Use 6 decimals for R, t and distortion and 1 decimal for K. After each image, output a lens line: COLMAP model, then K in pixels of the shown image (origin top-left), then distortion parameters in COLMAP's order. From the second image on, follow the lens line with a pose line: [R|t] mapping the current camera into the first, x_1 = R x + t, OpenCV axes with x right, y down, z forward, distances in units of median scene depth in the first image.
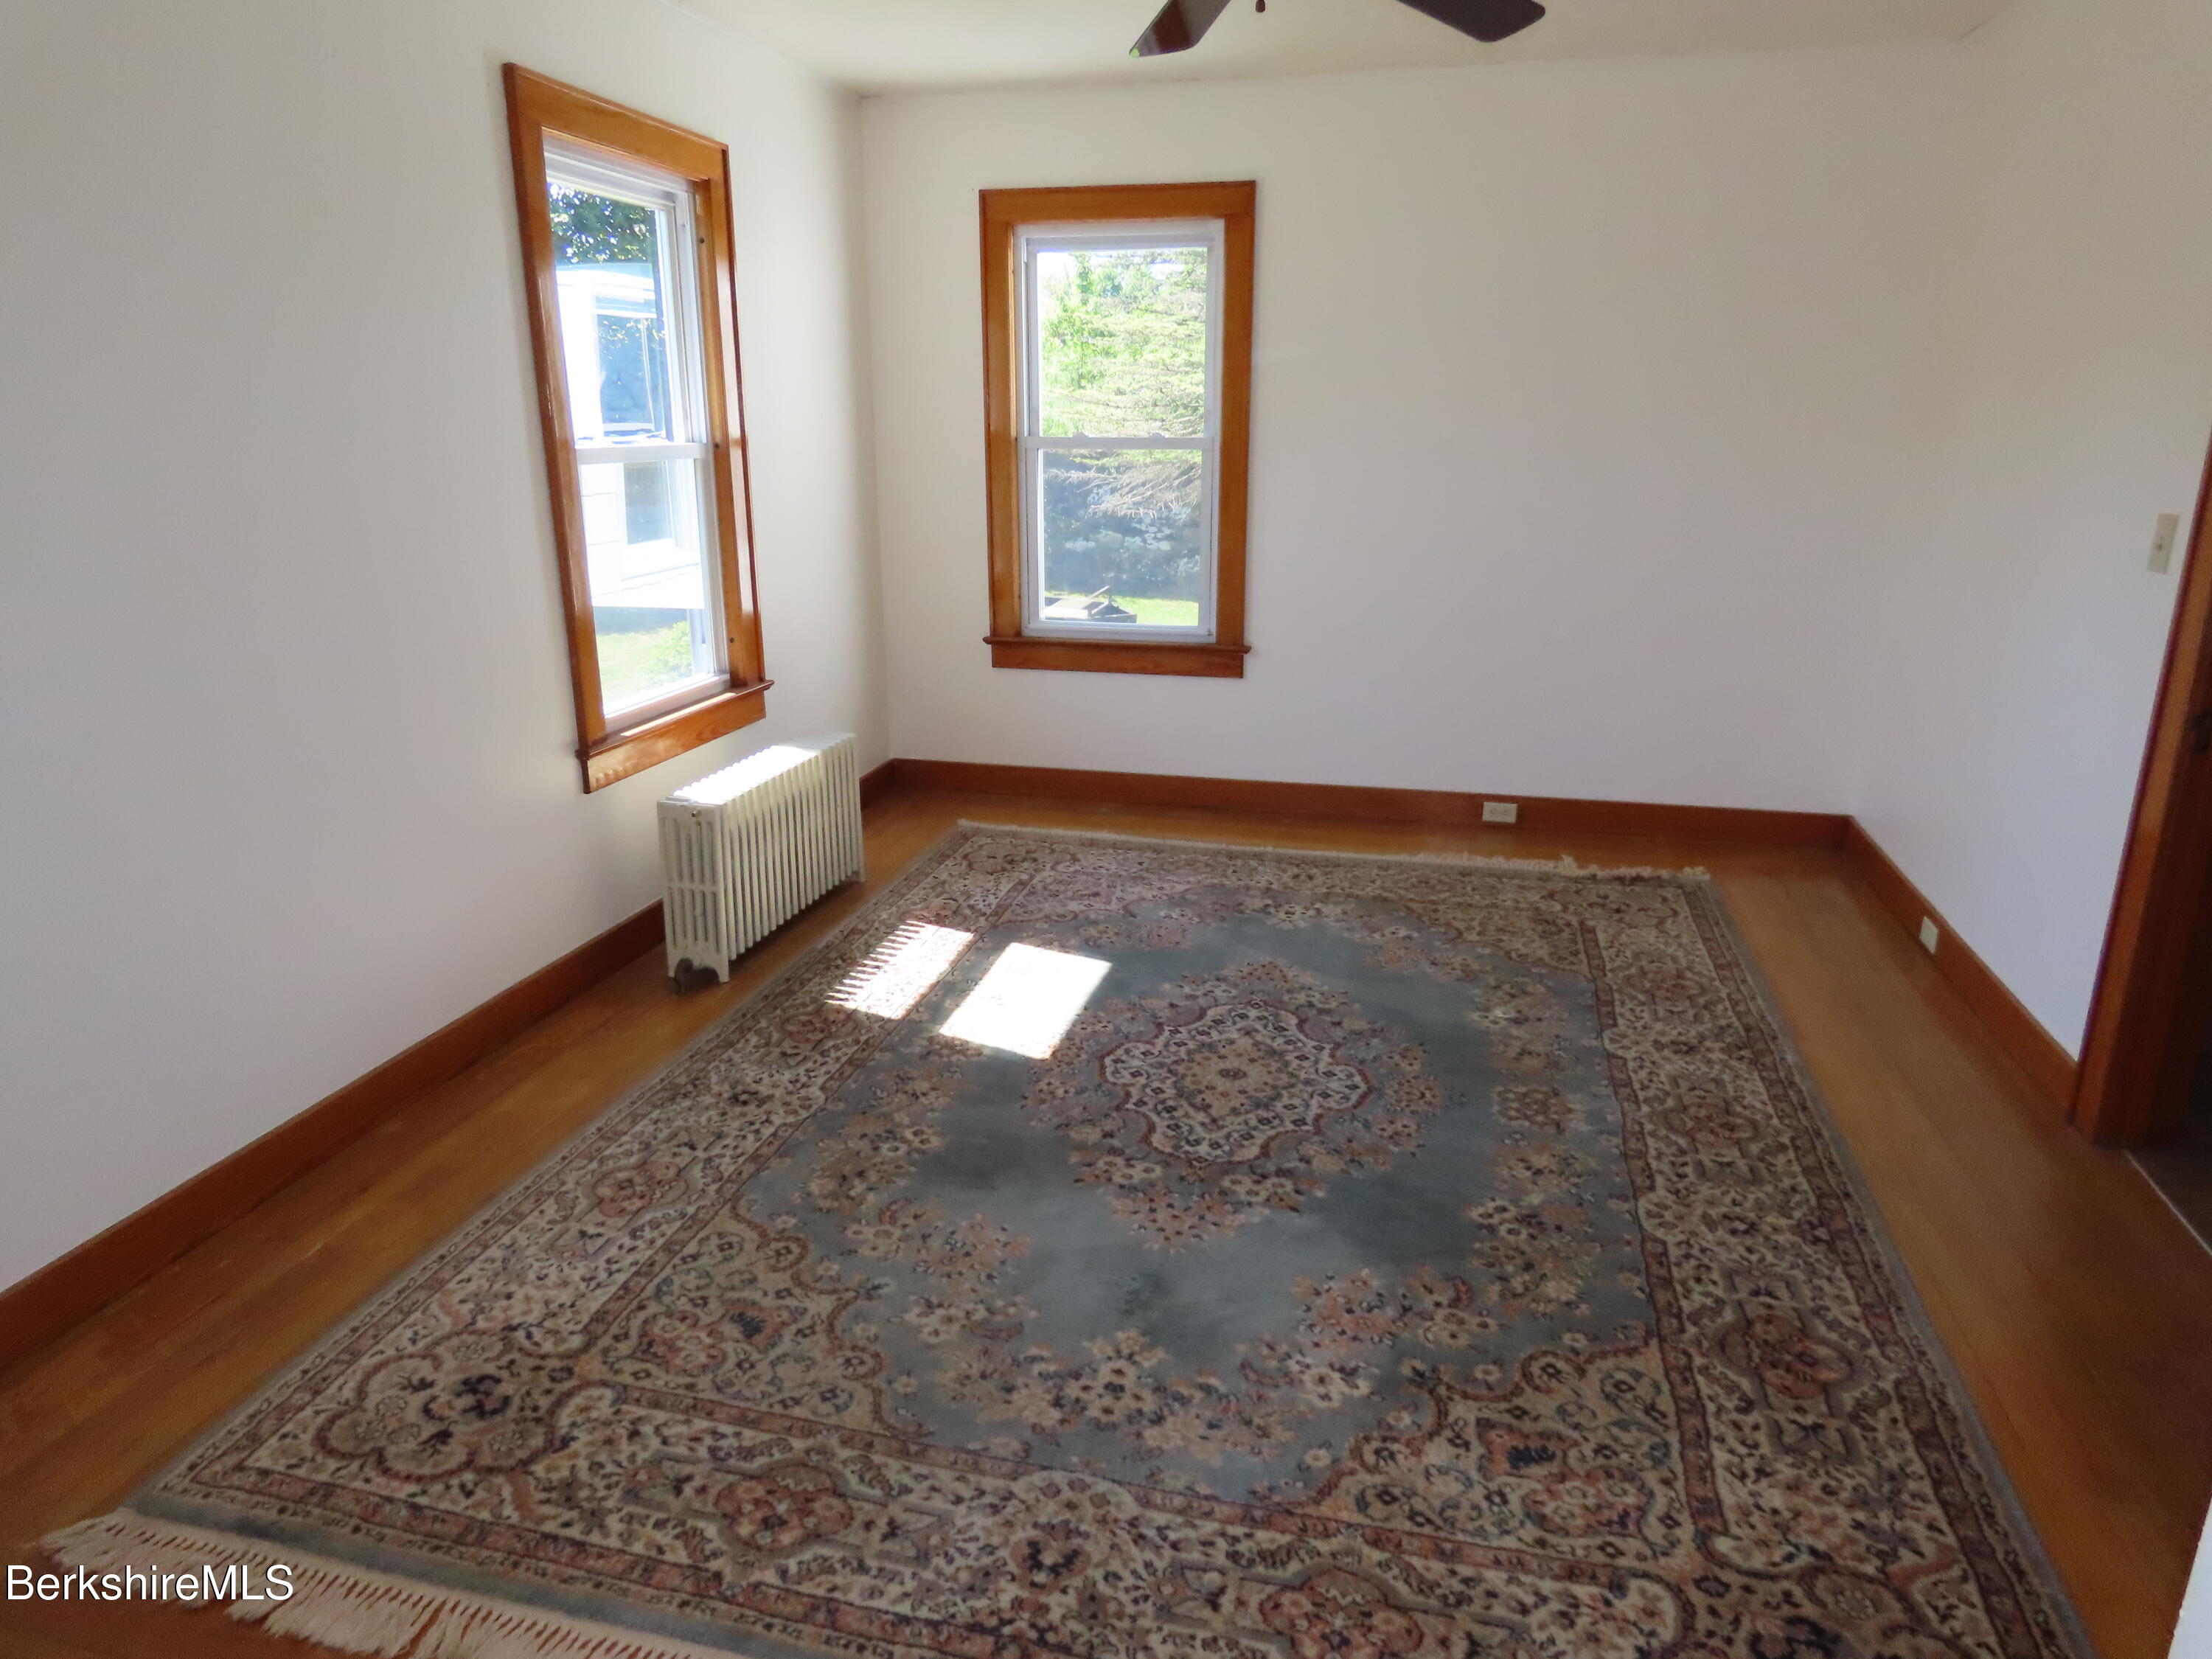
lens RADIAL K [[1395.0, 0, 1105.1], [0, 1395.0, 826.8], [0, 0, 1]] dist [-0.008831, 0.002810]
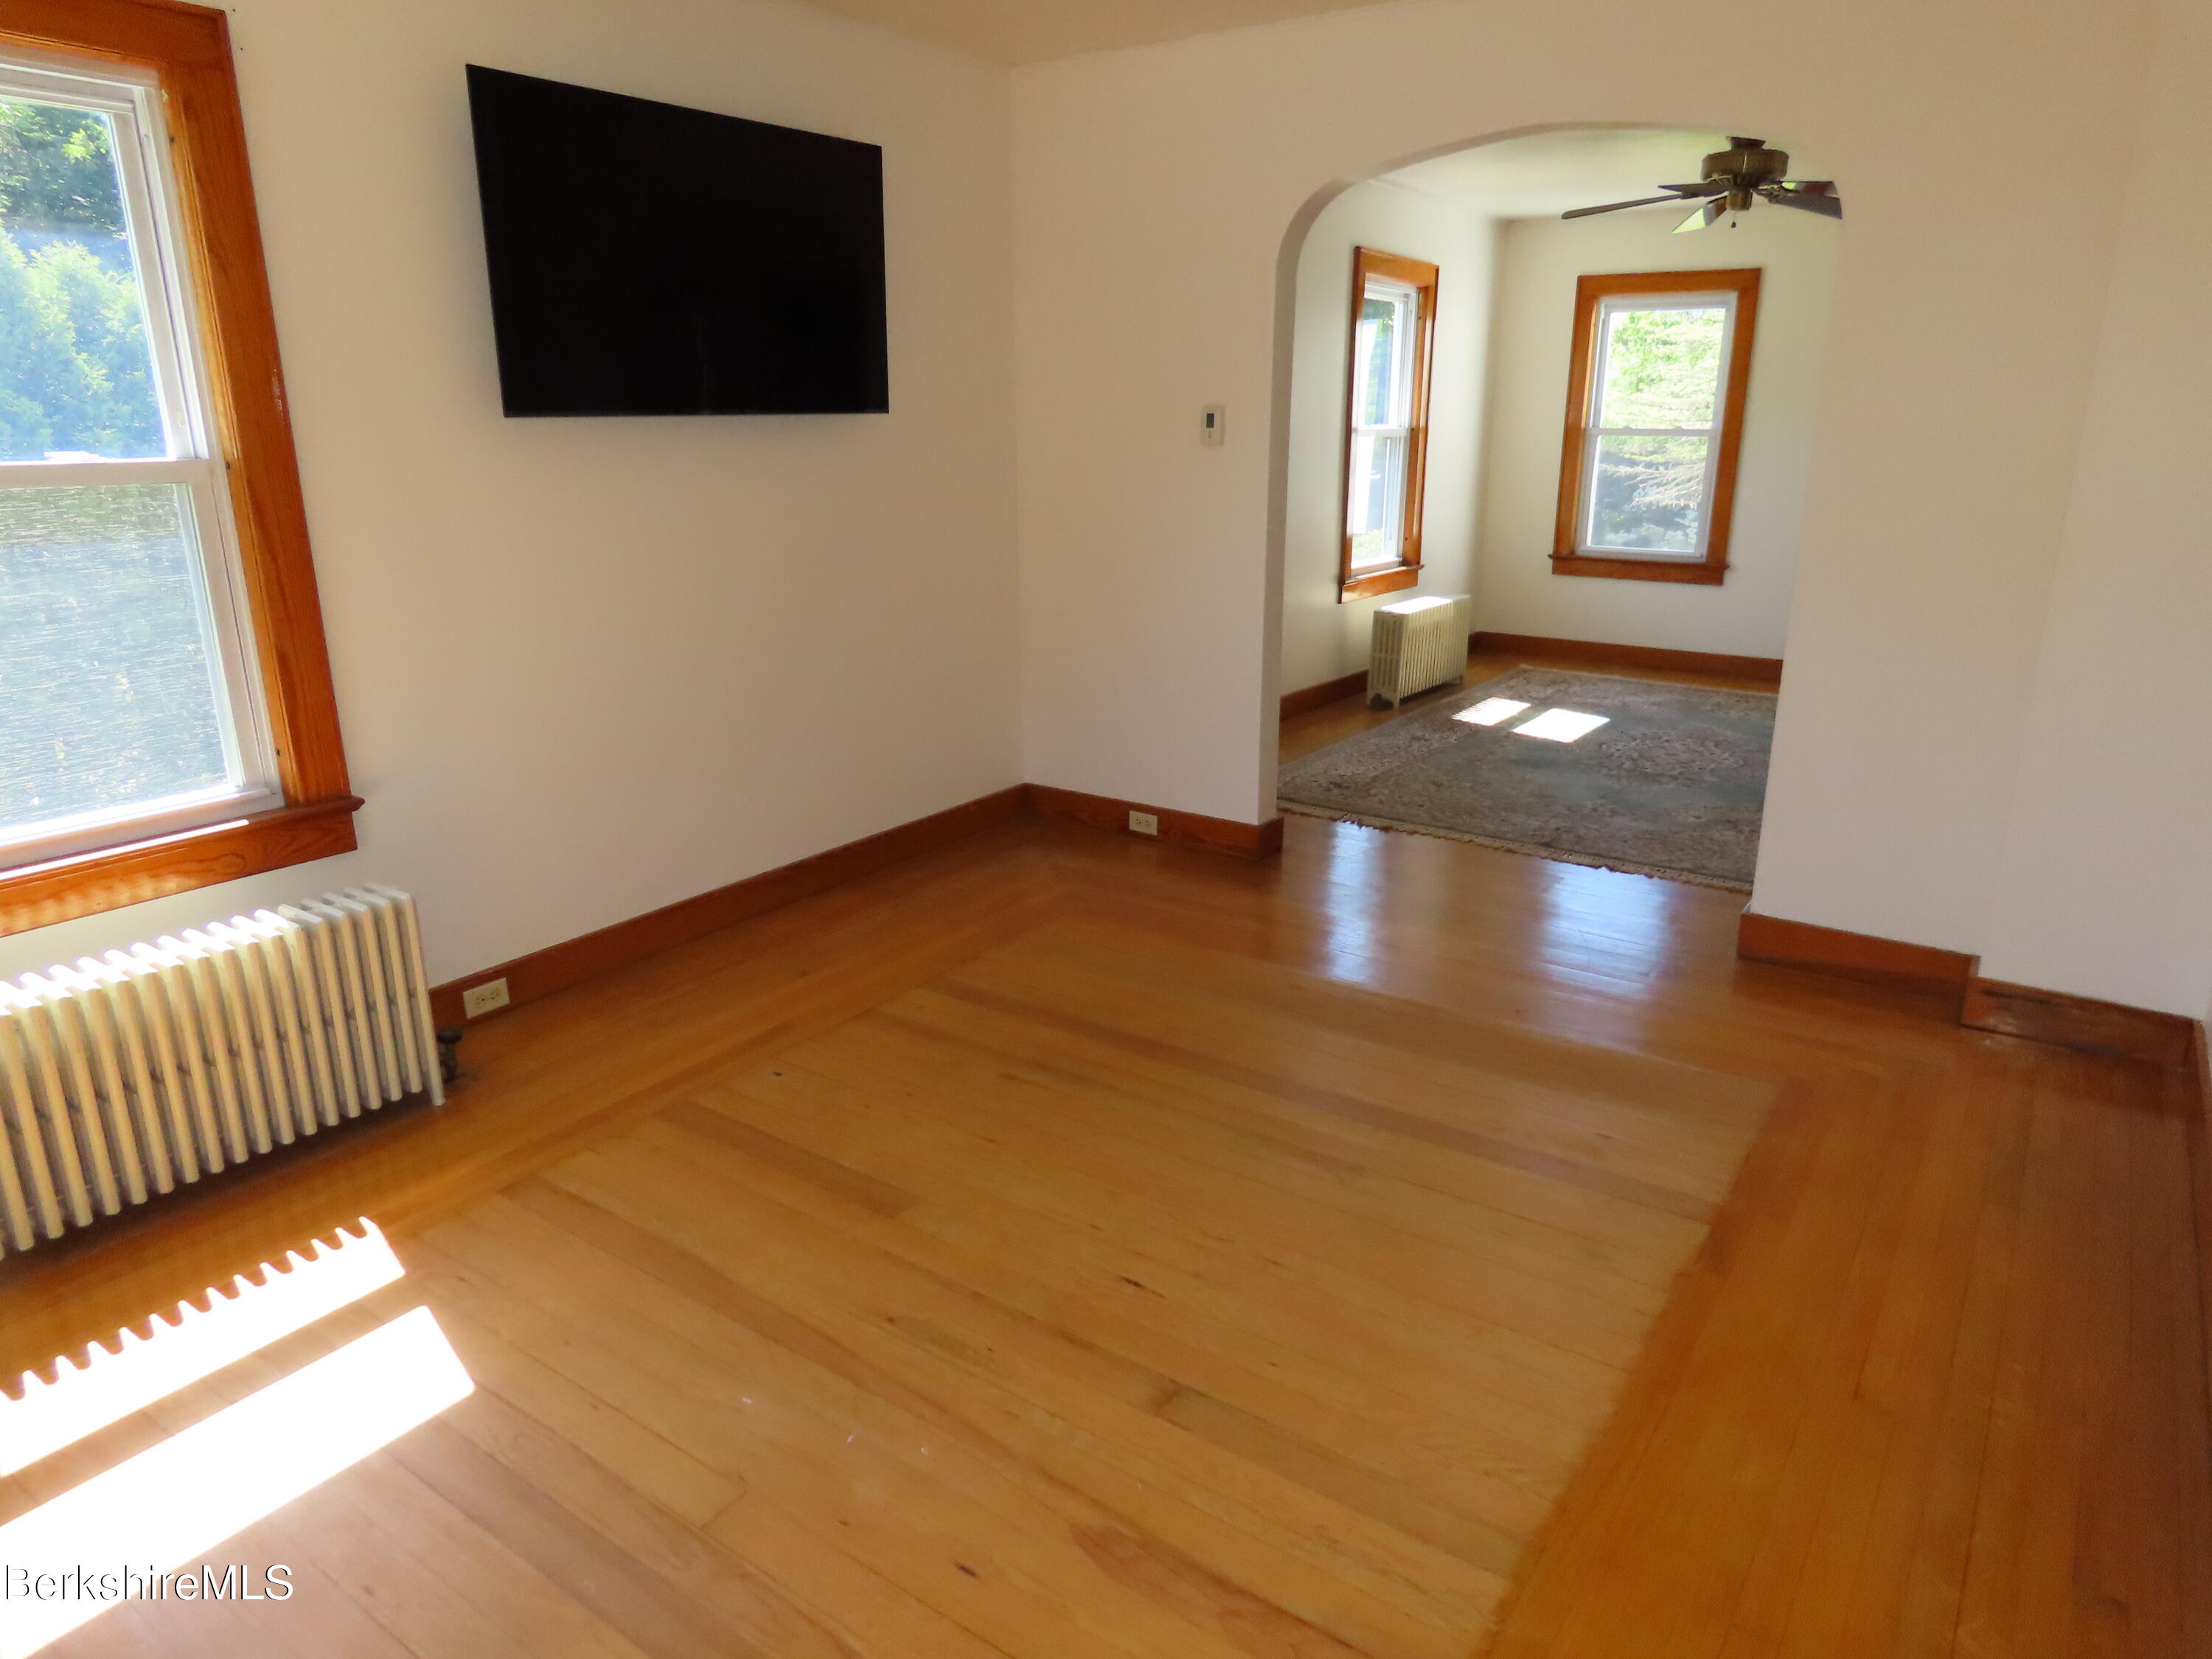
lens RADIAL K [[1395.0, 0, 1110.8], [0, 1395.0, 816.4], [0, 0, 1]] dist [-0.008831, 0.002810]
pose [[0.933573, 0.104629, -0.342773, 0.033678], [-0.106975, 0.994188, 0.012115, 0.293464], [0.342049, 0.025358, 0.939340, -0.978596]]
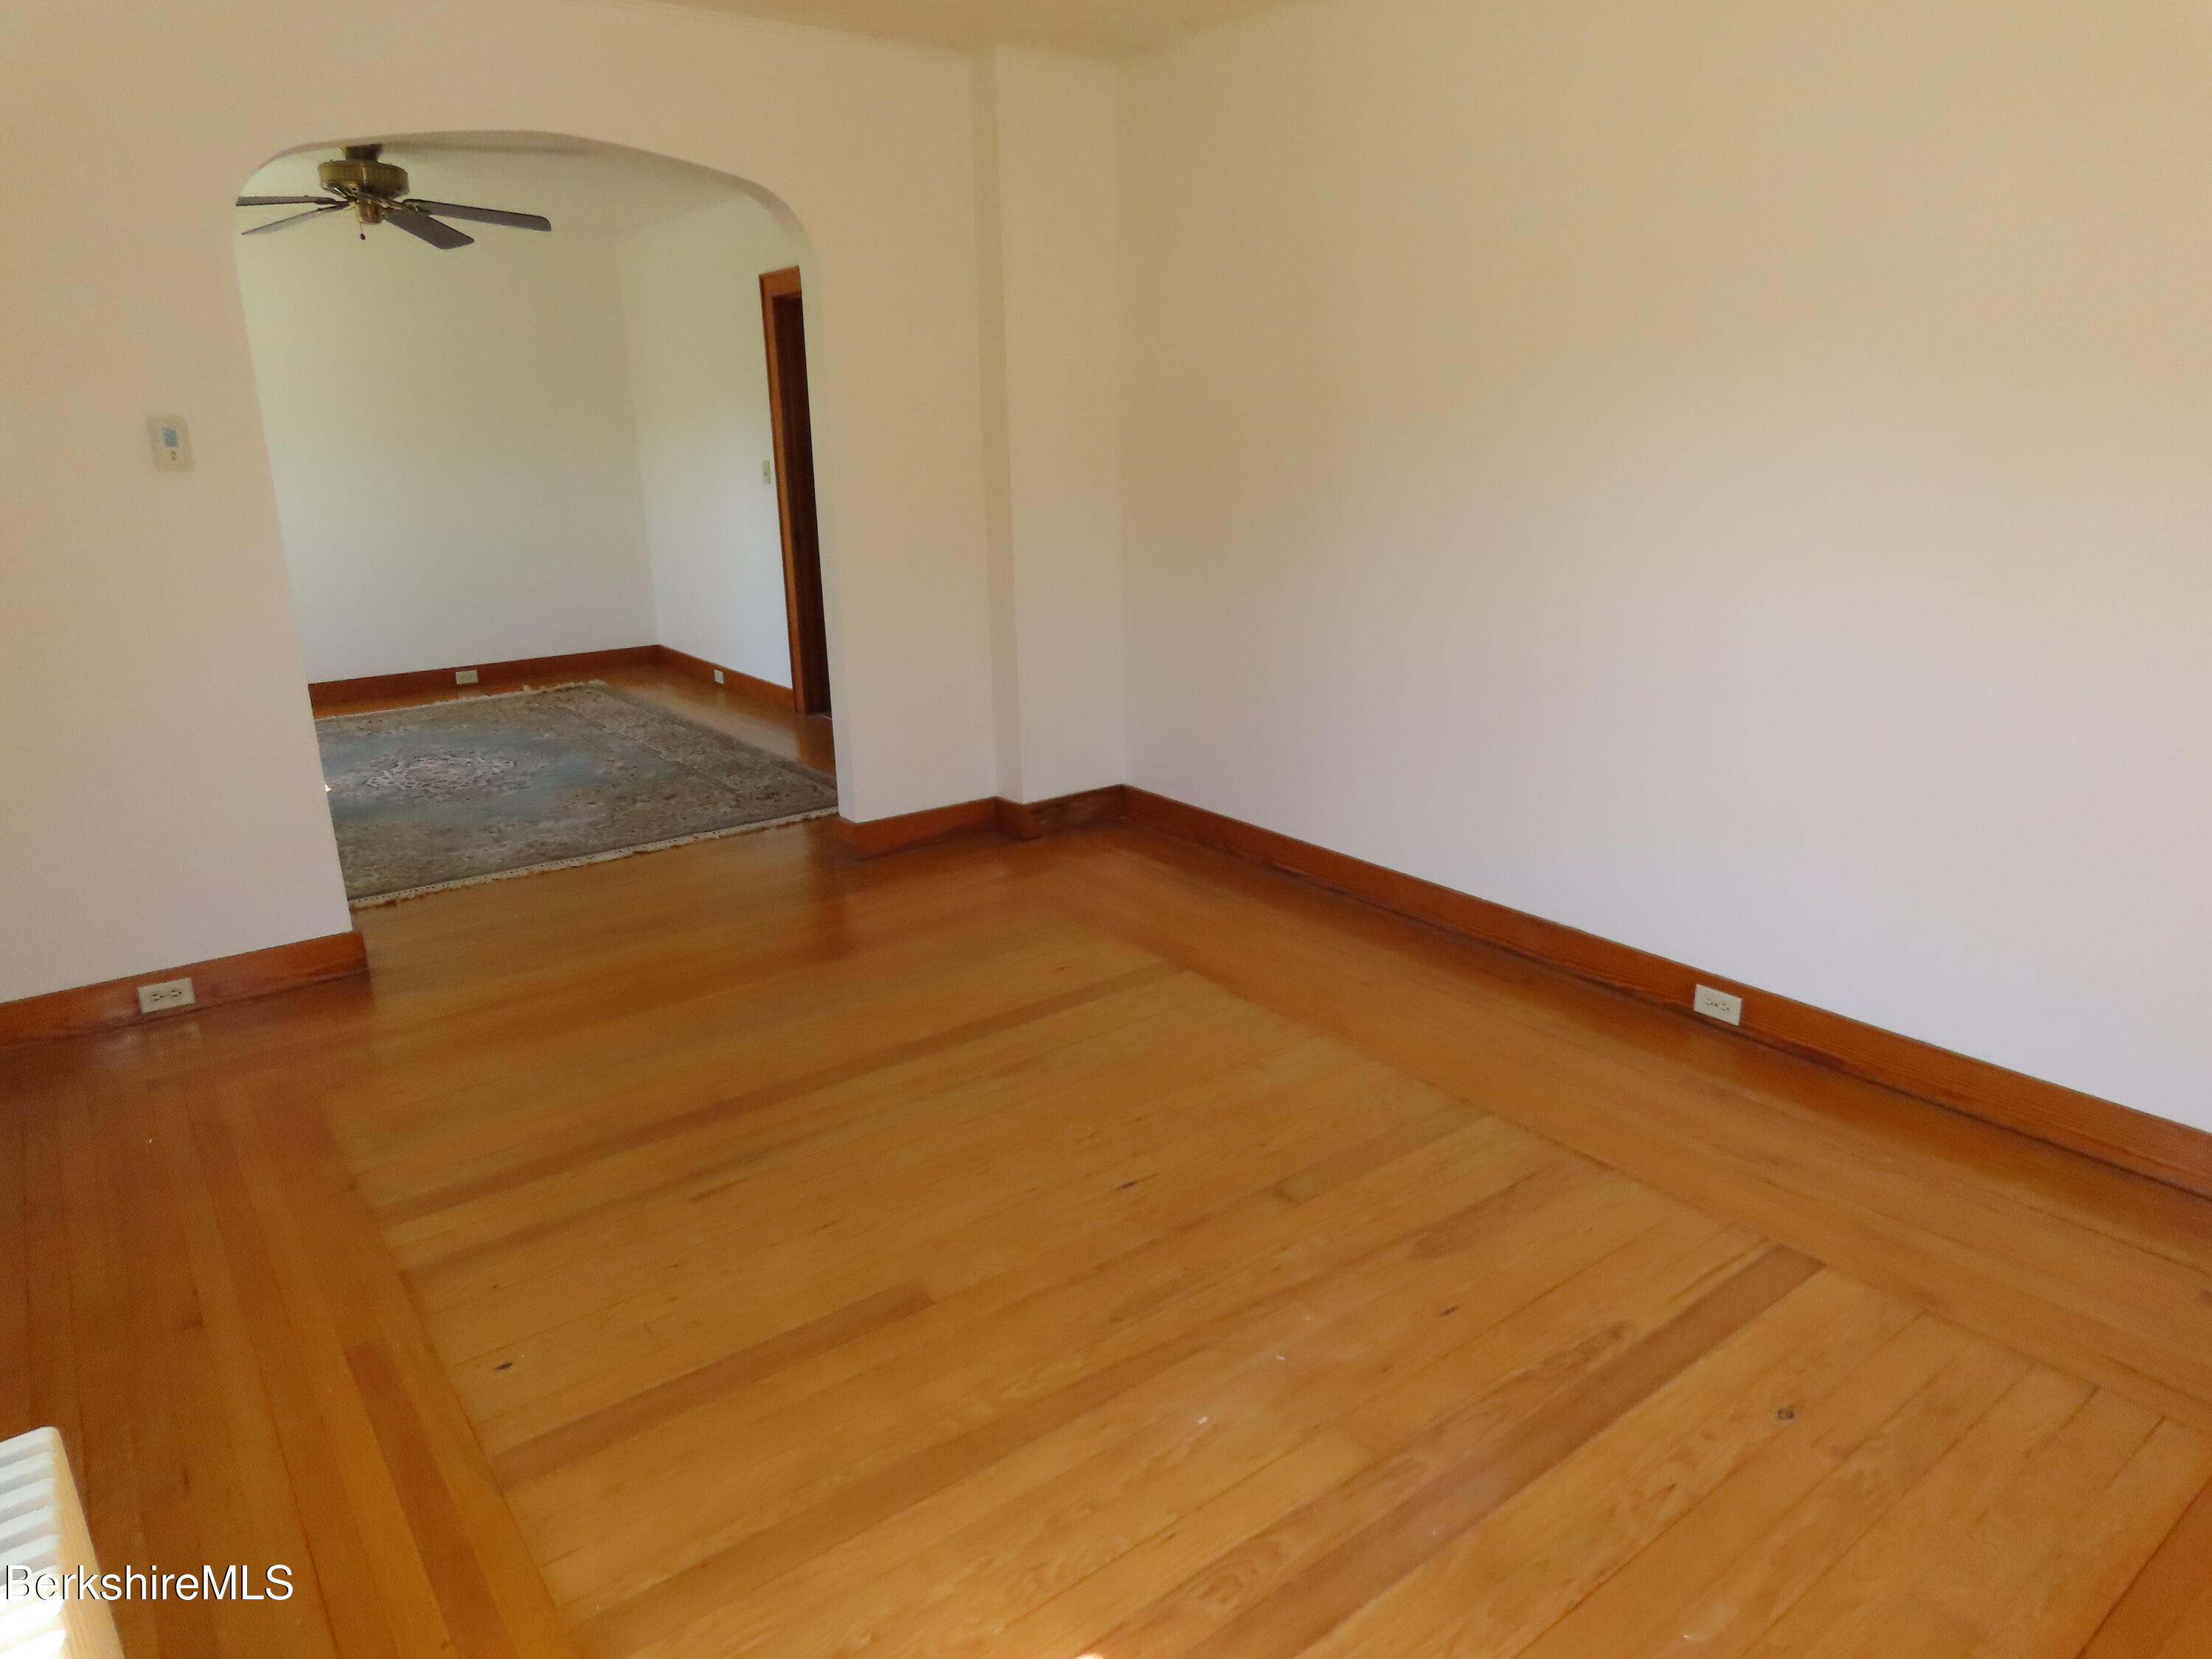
lens RADIAL K [[1395.0, 0, 1101.8], [0, 1395.0, 839.0], [0, 0, 1]] dist [-0.008831, 0.002810]
pose [[0.627591, -0.231448, 0.743344, -0.711071], [0.238286, 0.966073, 0.099617, 0.265027], [-0.741181, 0.114610, 0.661450, -0.840150]]
